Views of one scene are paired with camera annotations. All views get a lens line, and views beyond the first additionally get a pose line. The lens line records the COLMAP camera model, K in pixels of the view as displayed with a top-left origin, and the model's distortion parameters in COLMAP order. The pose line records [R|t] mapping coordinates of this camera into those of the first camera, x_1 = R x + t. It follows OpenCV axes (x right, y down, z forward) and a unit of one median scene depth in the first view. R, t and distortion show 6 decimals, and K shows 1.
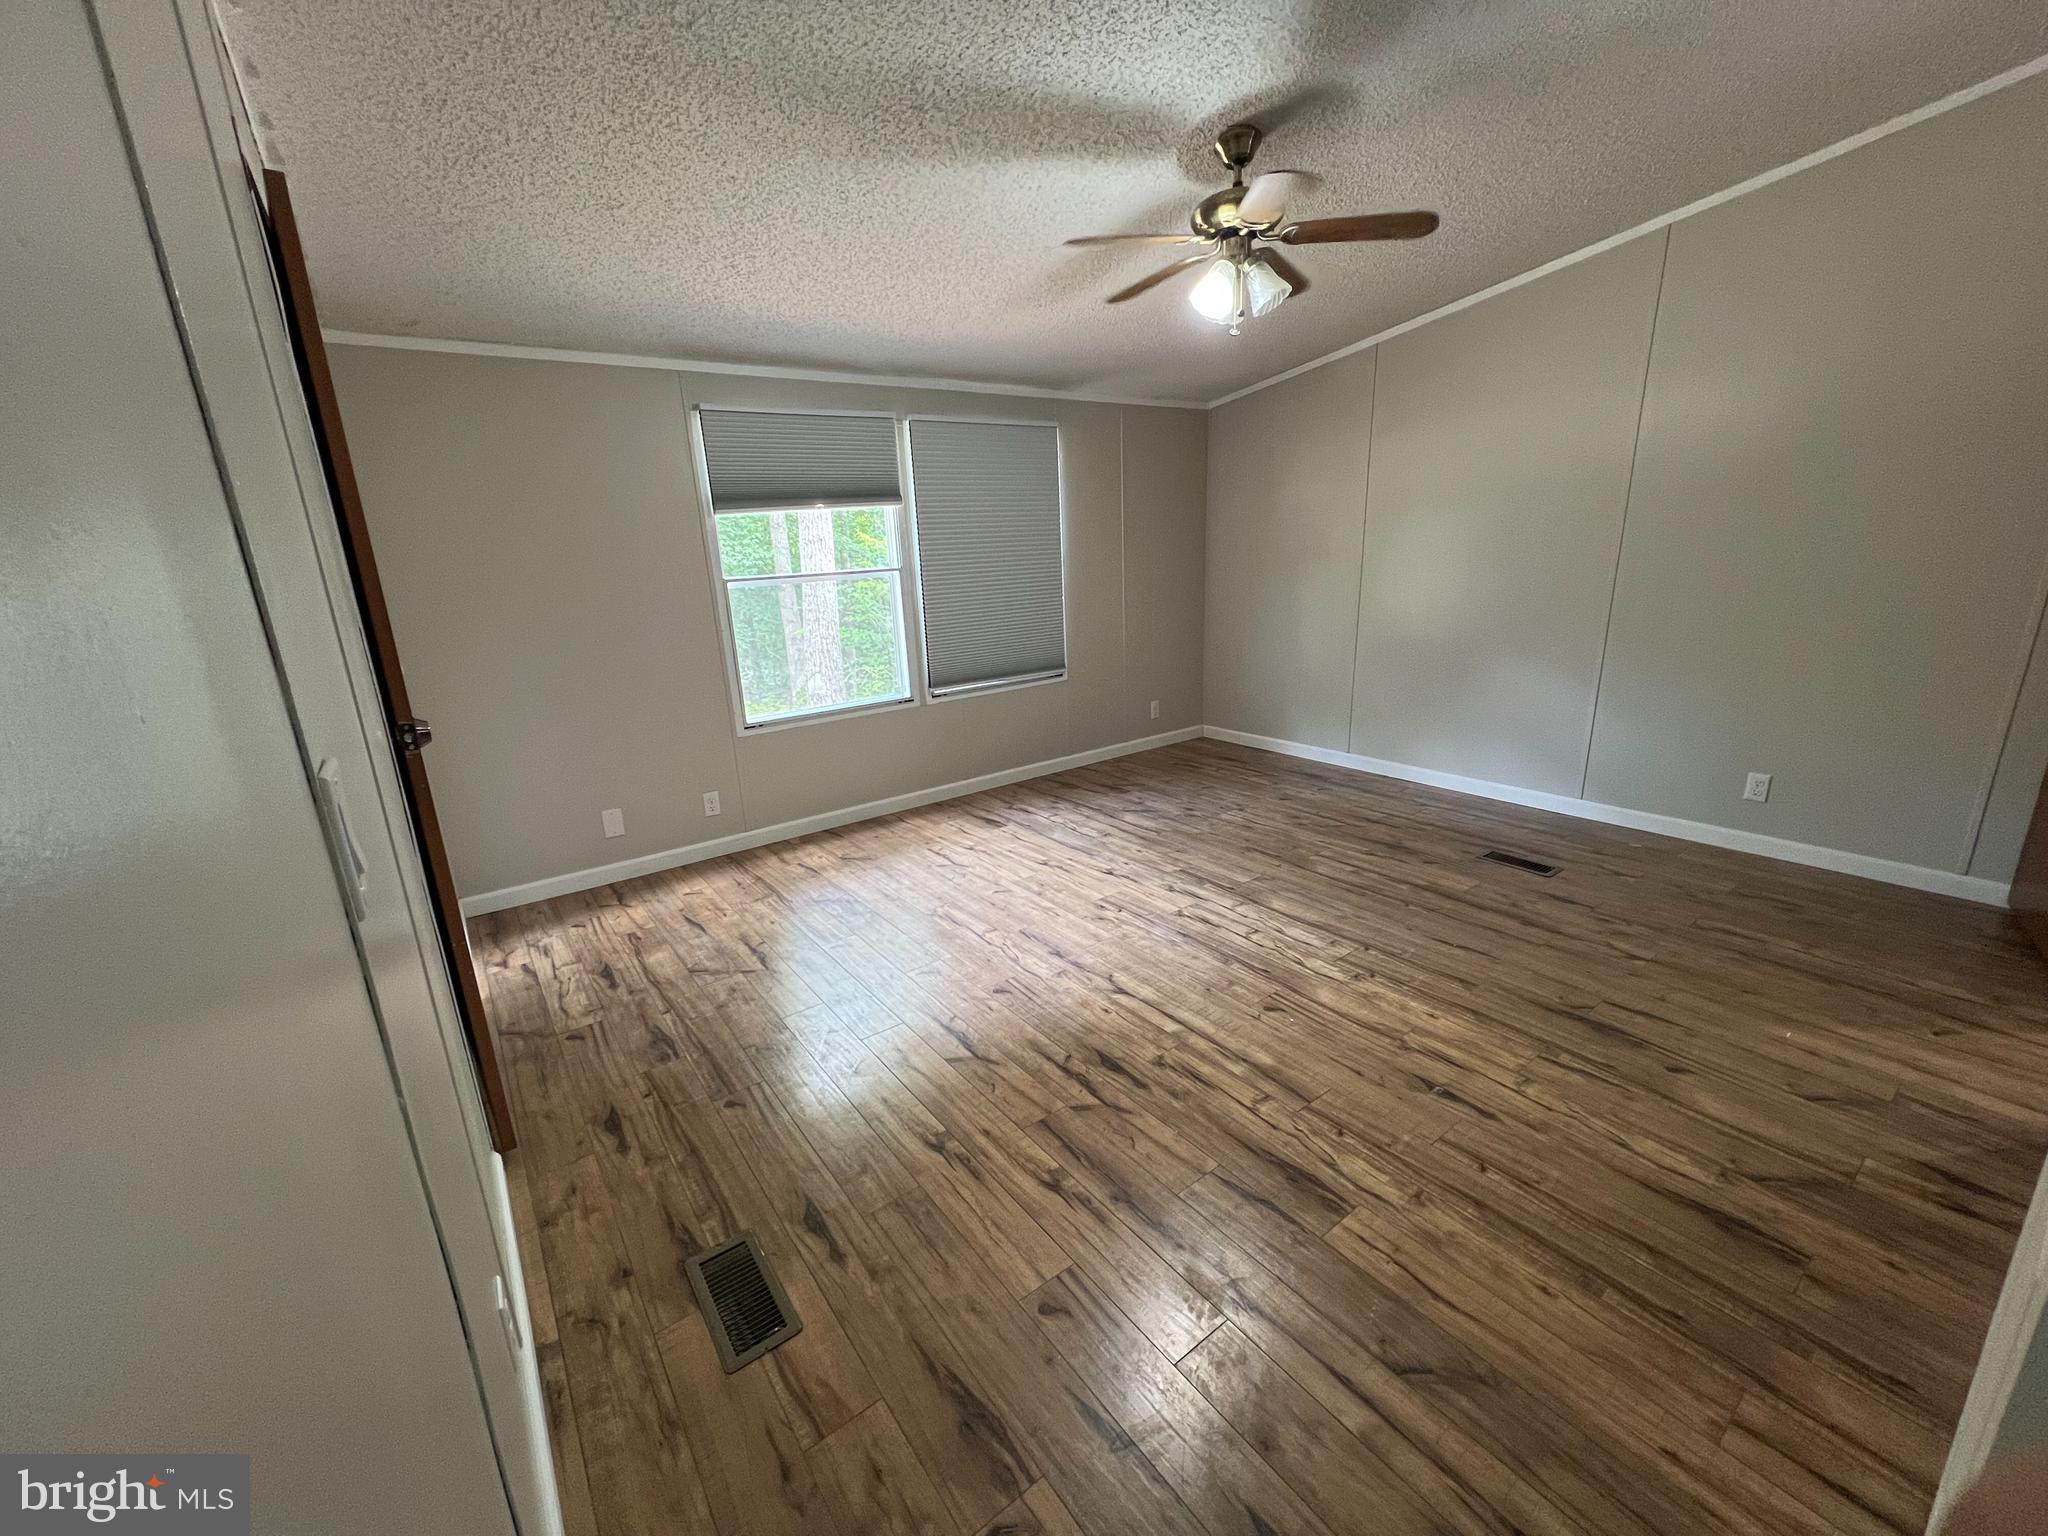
lens RADIAL K [[818.9, 0, 1022.2], [0, 818.9, 767.3], [0, 0, 1]] dist [-0.000230, -0.000224]
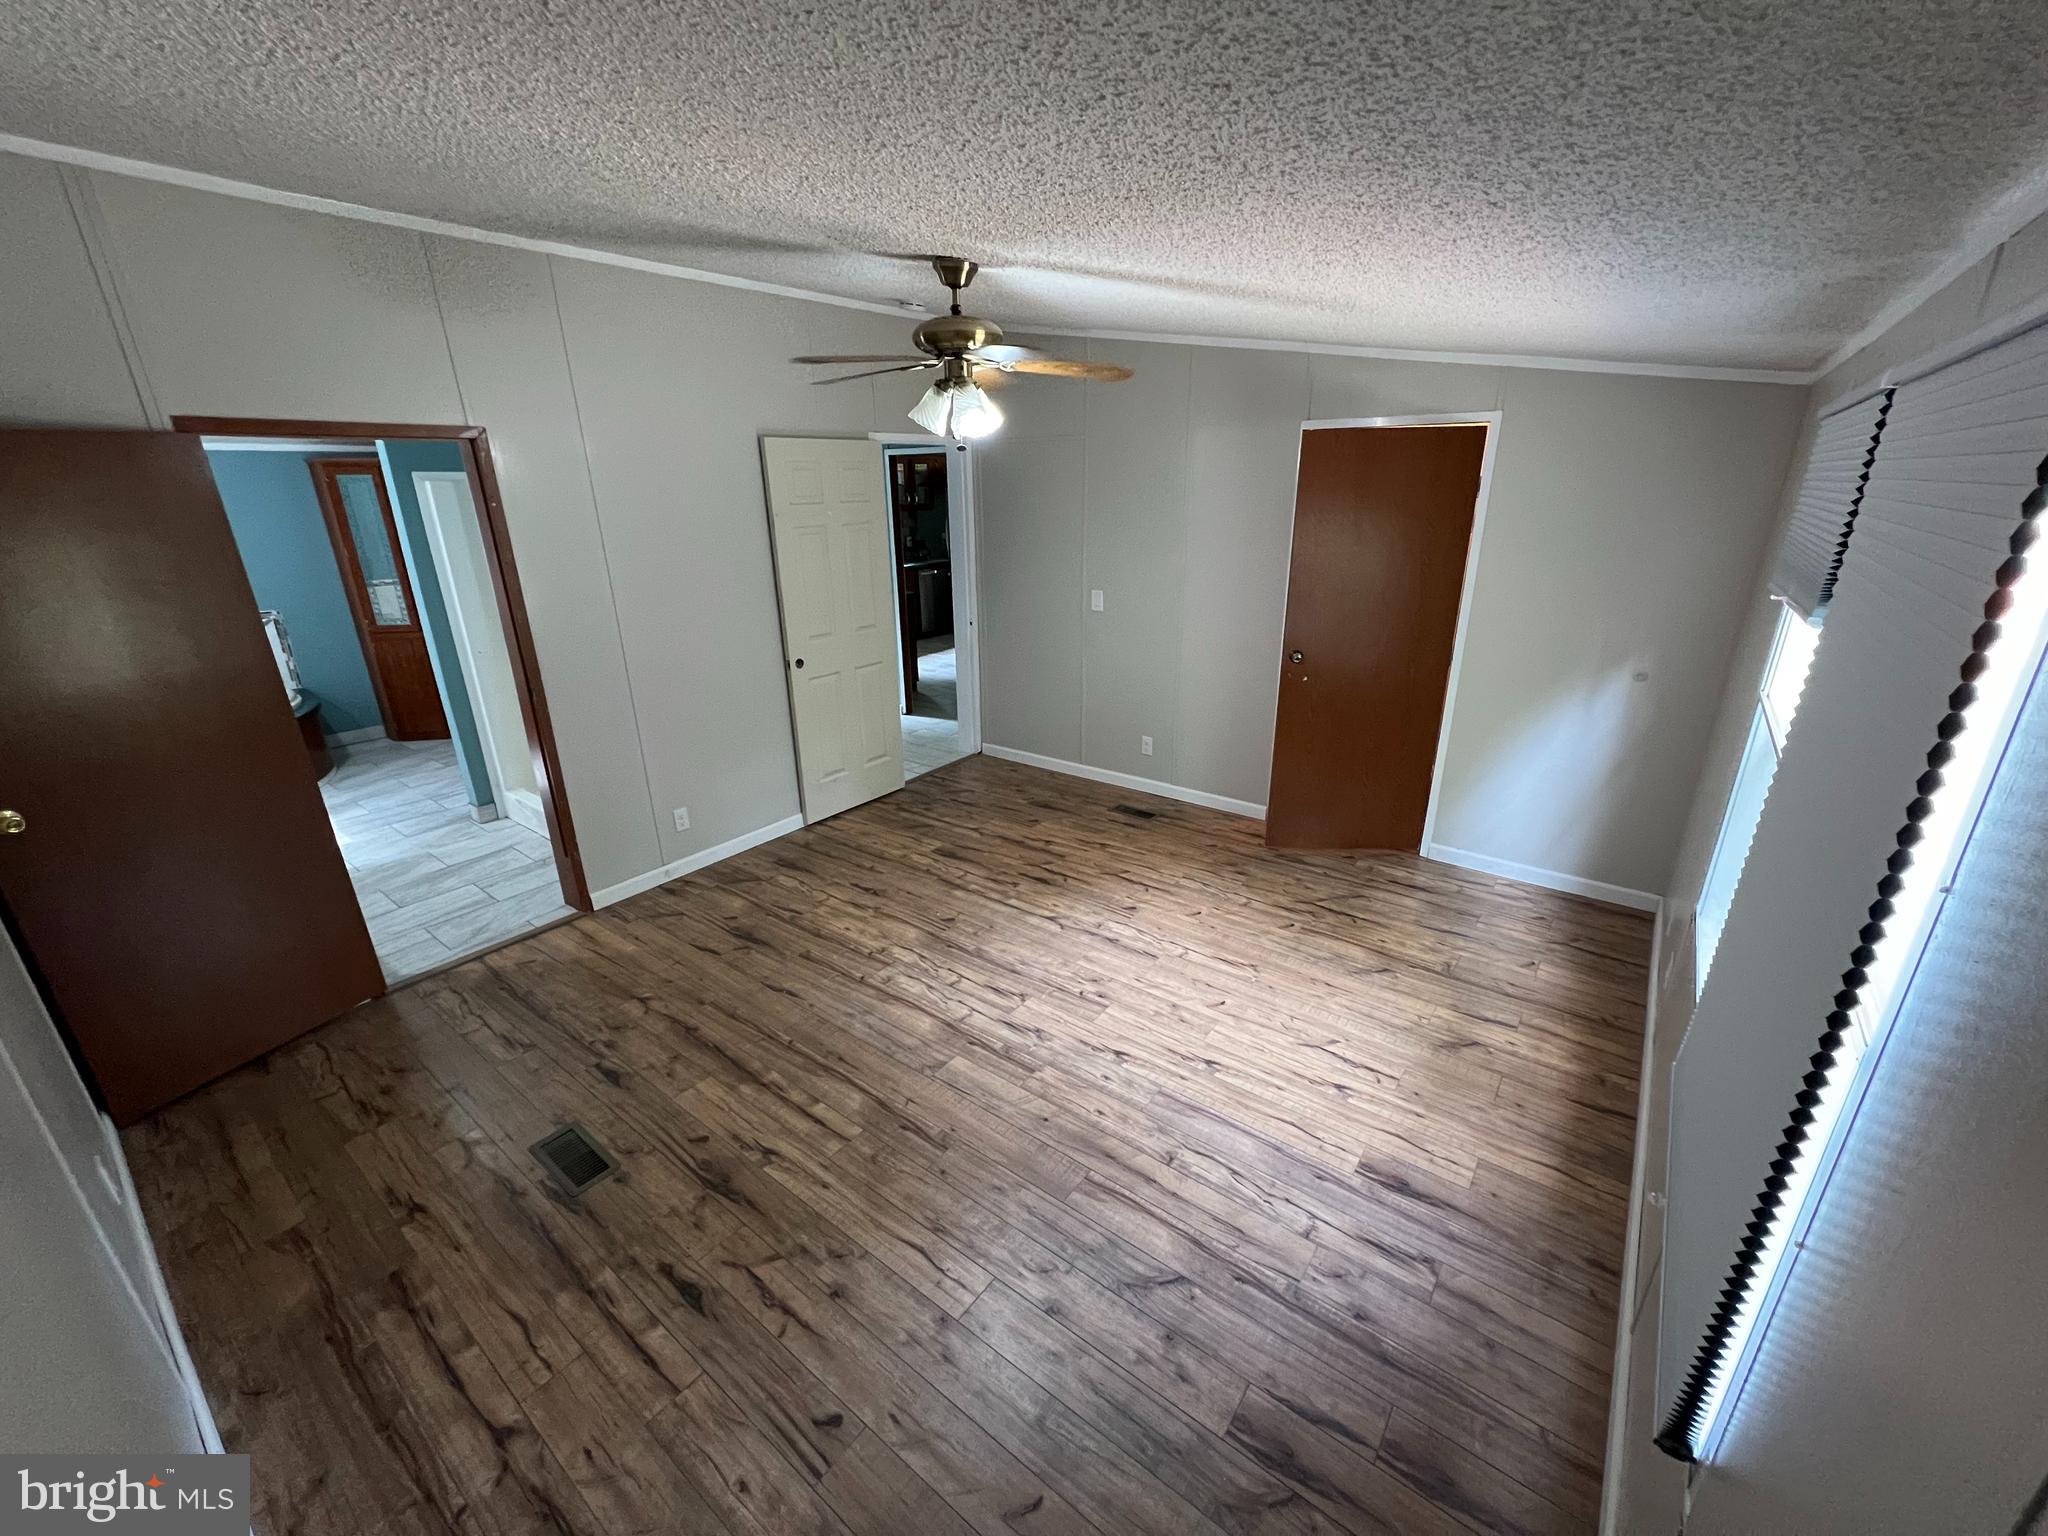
lens RADIAL K [[818.9, 0, 1025.3], [0, 818.9, 774.7], [0, 0, 1]] dist [-0.000230, -0.000224]
pose [[-0.958360, 0.149975, -0.243009, 0.399098], [-0.019027, 0.815557, 0.578364, -0.638720], [0.284928, 0.558905, -0.778743, 1.656066]]
